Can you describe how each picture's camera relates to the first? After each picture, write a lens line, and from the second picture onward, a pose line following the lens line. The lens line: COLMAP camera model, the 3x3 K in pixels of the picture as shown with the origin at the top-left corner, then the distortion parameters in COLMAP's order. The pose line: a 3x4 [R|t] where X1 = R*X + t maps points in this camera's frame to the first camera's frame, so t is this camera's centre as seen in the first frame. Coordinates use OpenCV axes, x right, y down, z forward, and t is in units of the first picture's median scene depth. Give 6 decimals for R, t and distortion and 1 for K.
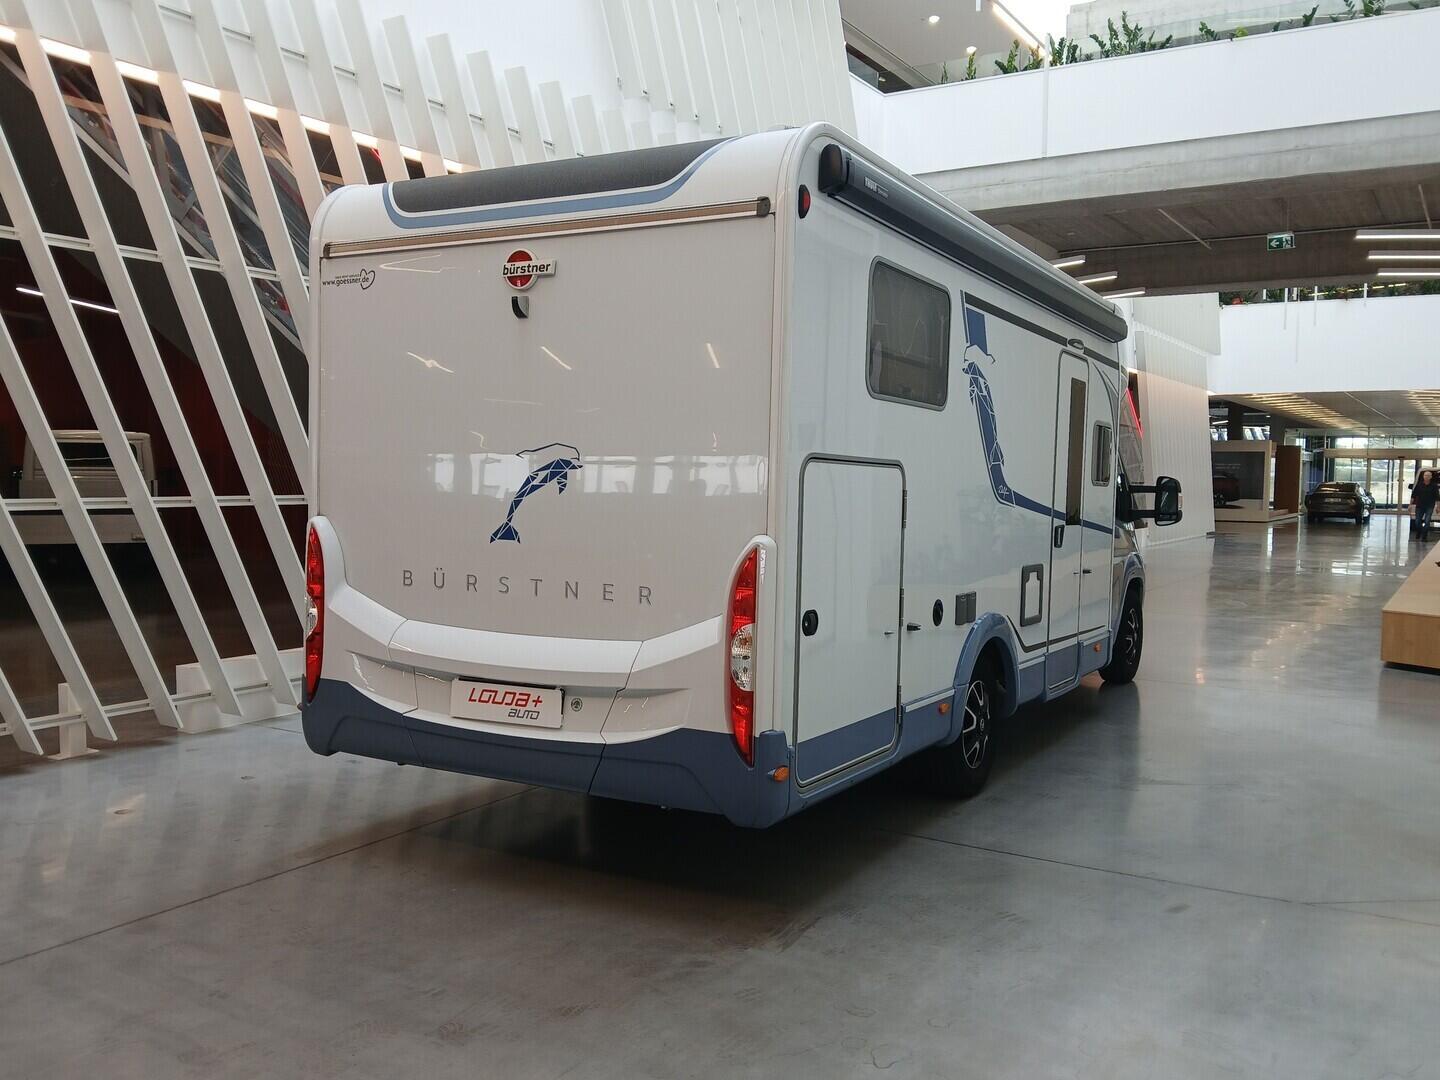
lens RADIAL K [[1248.8, 0, 723.4], [0, 1248.8, 541.3], [0, 0, 1]] dist [0.148450, -0.342117]
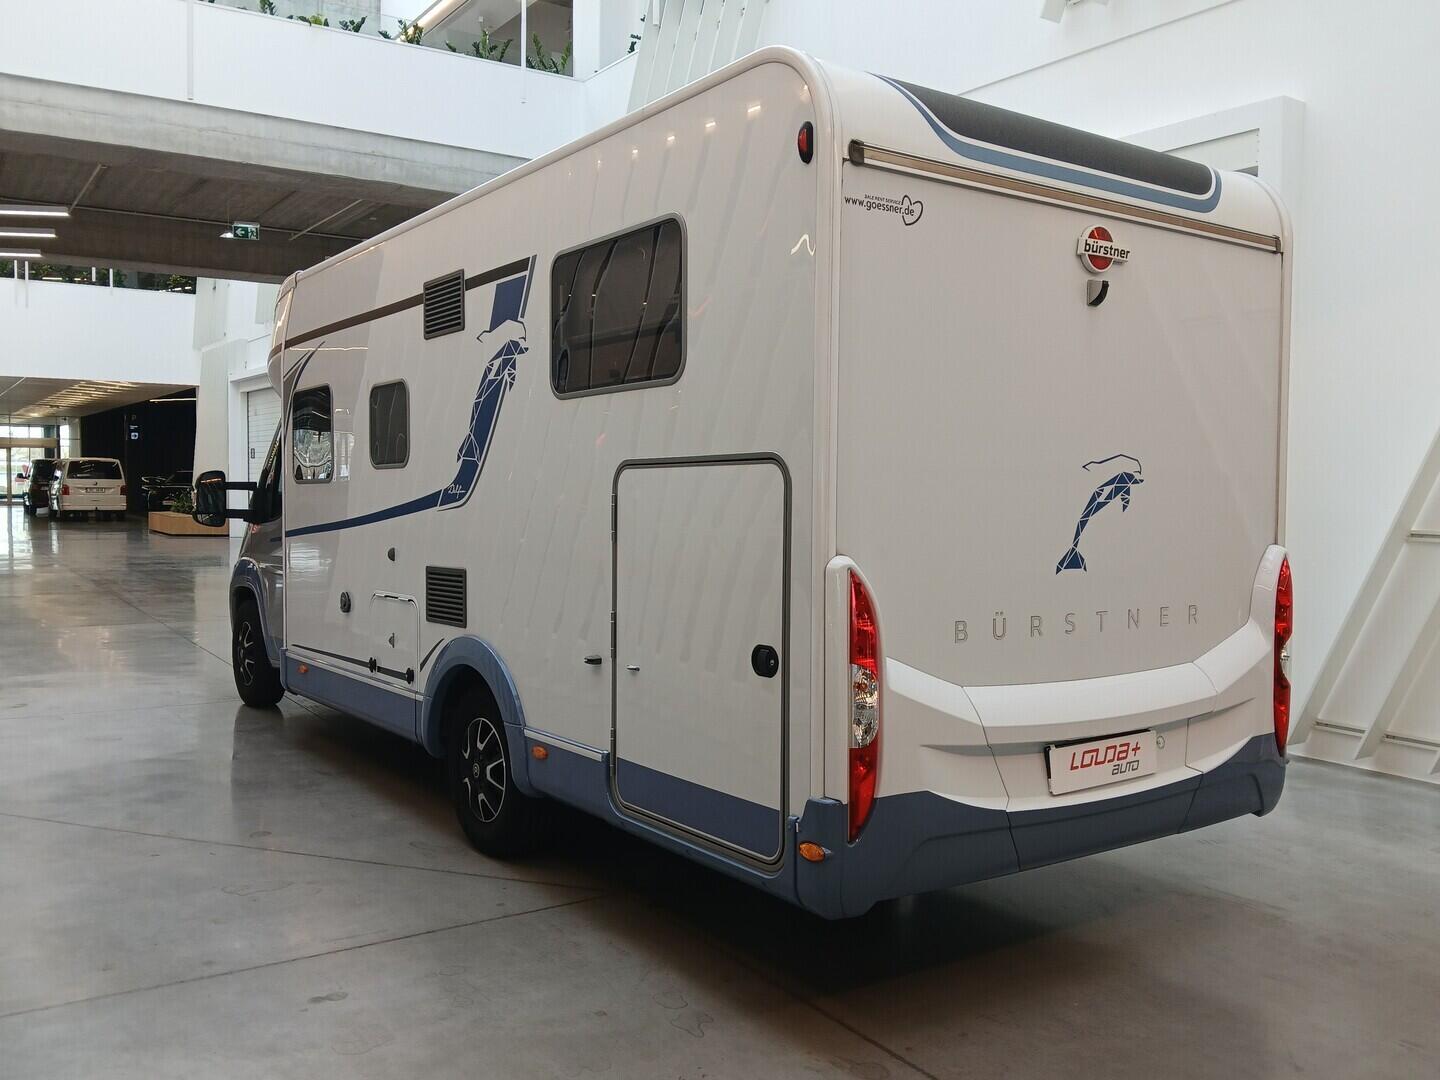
lens RADIAL K [[1248.8, 0, 723.4], [0, 1248.8, 541.3], [0, 0, 1]] dist [0.148450, -0.342117]
pose [[0.407745, -0.048995, 0.911781, -1.036427], [0.038992, 0.998583, 0.036222, -0.059107], [-0.912263, 0.020783, 0.409077, 0.873201]]
